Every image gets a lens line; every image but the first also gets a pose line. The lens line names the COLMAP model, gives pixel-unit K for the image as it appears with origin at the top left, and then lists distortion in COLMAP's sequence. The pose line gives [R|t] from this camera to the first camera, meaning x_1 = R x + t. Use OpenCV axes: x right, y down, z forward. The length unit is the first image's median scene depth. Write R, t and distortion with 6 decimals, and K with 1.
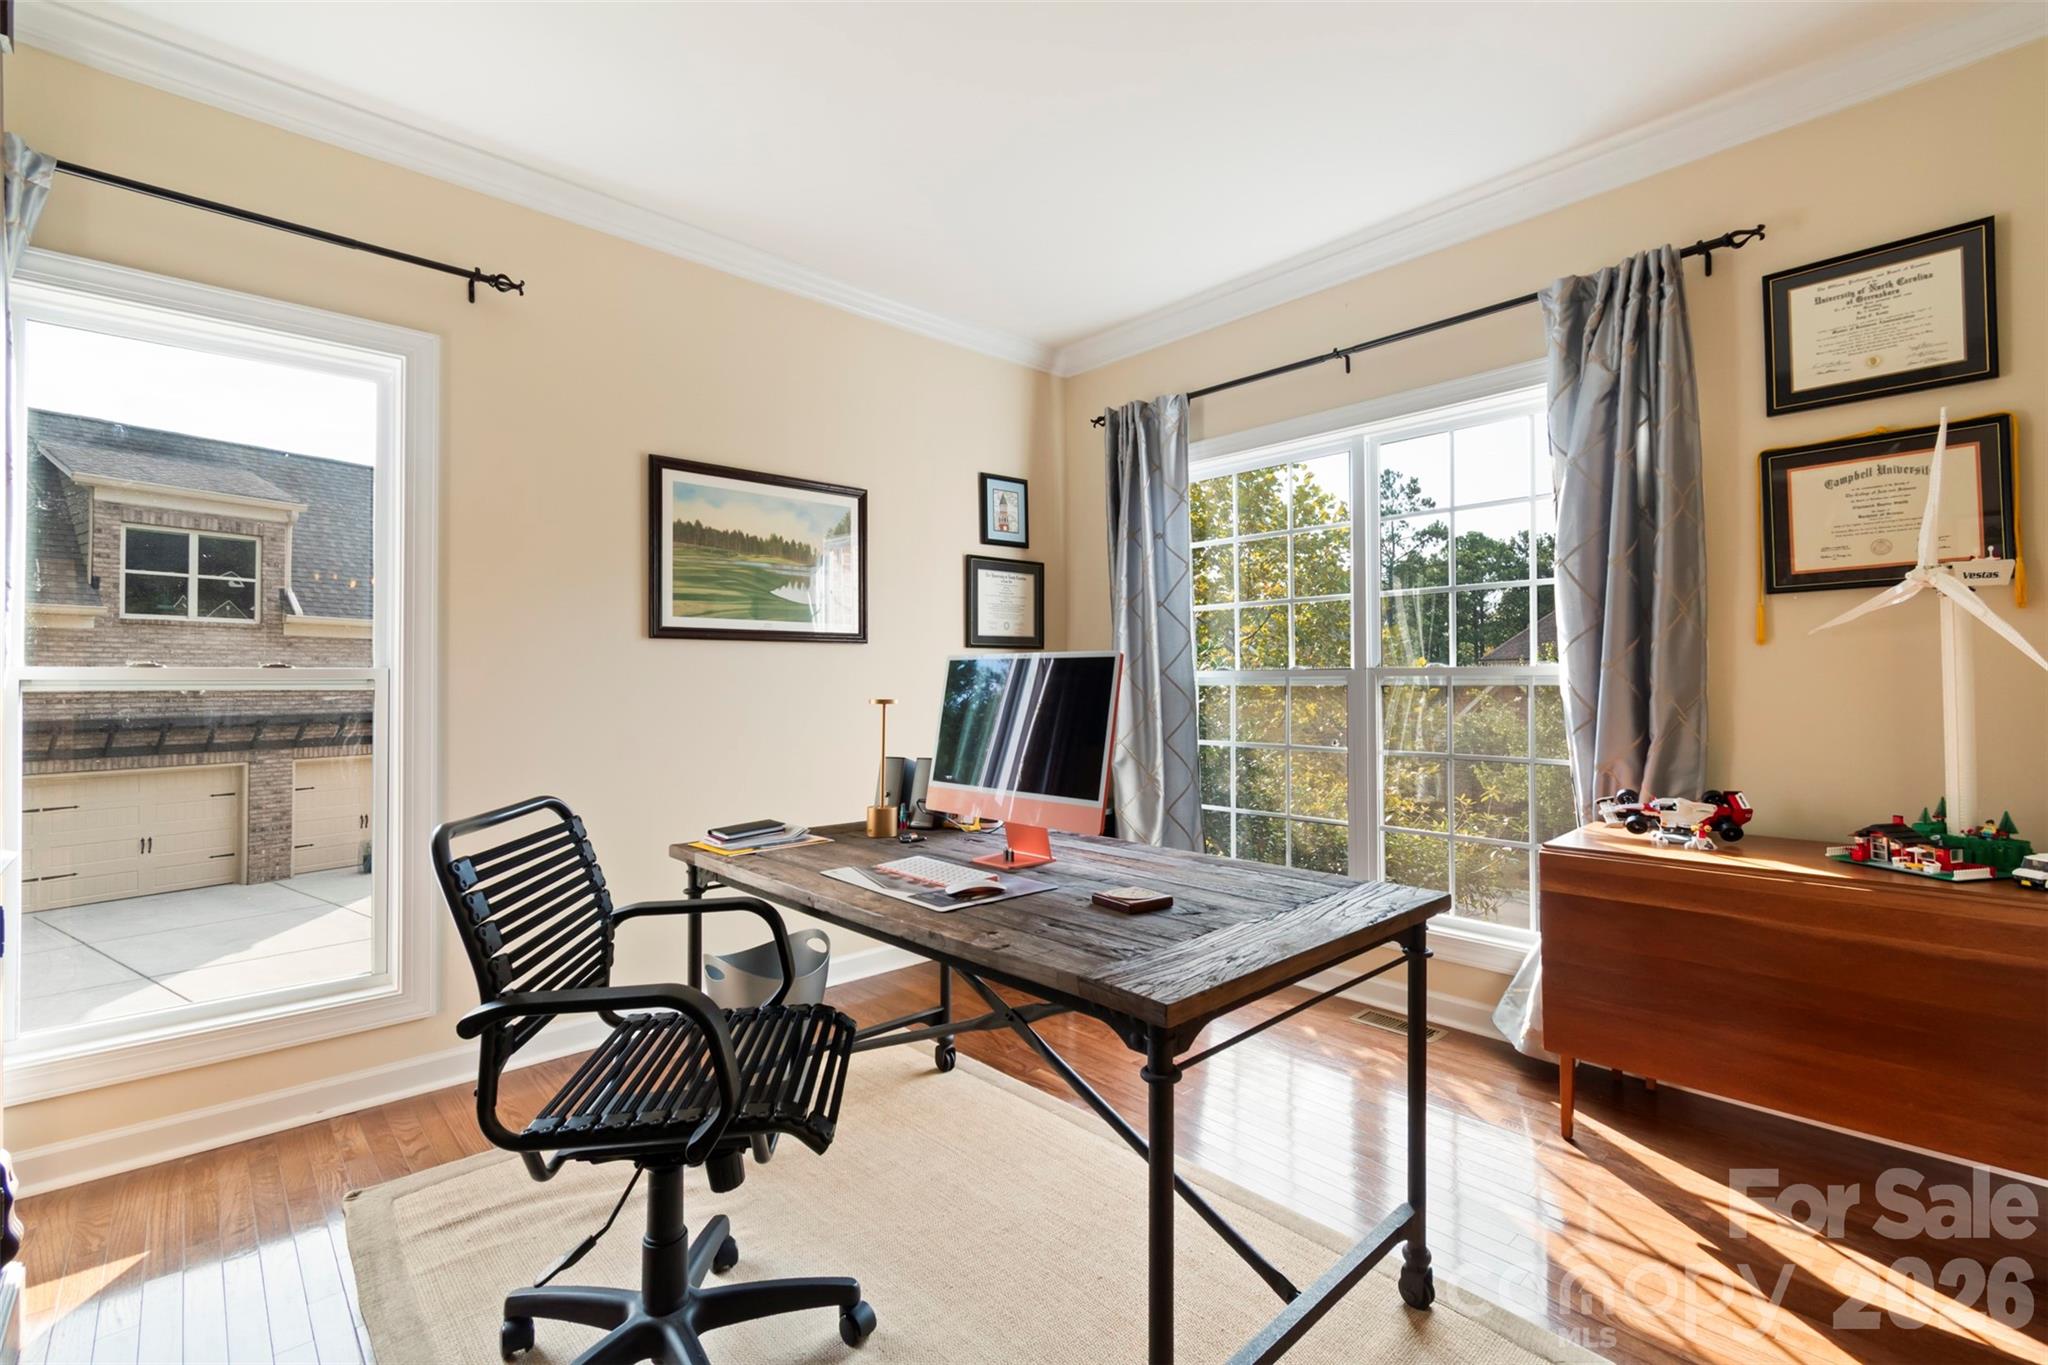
lens RADIAL K [[927.1, 0, 1075.5], [0, 927.1, 672.6], [0, 0, 1]] dist [0.005448, -0.000953]
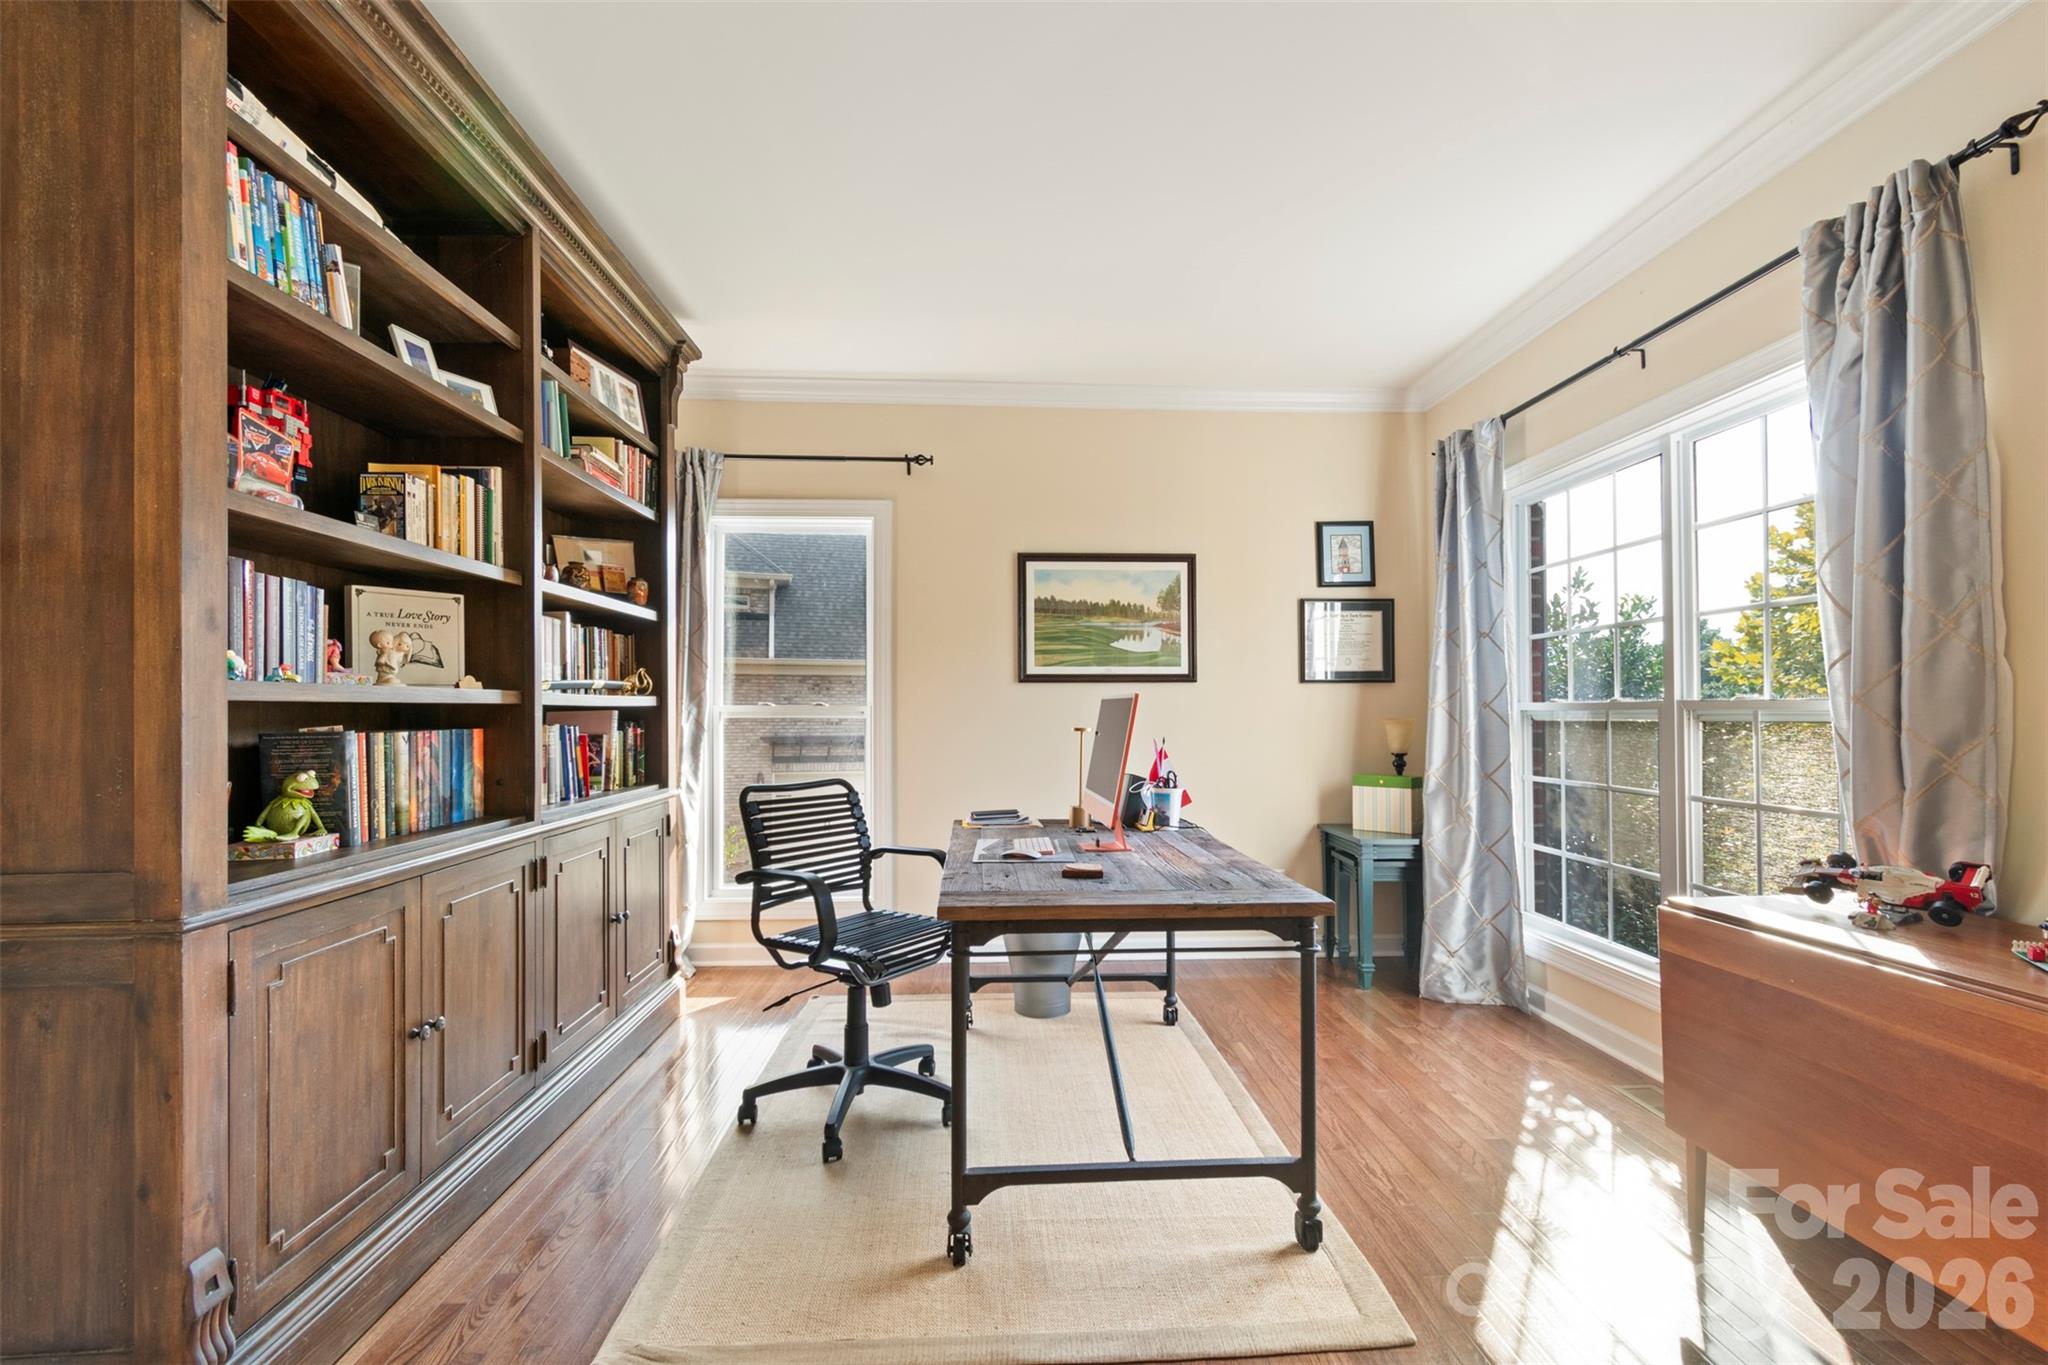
lens RADIAL K [[927.1, 0, 1015.4], [0, 927.1, 698.4], [0, 0, 1]] dist [0.005448, -0.000953]
pose [[0.758215, -0.007988, -0.651956, 0.416100], [0.004686, 0.999966, -0.006802, -0.003630], [0.651988, 0.002102, 0.758226, -0.067204]]
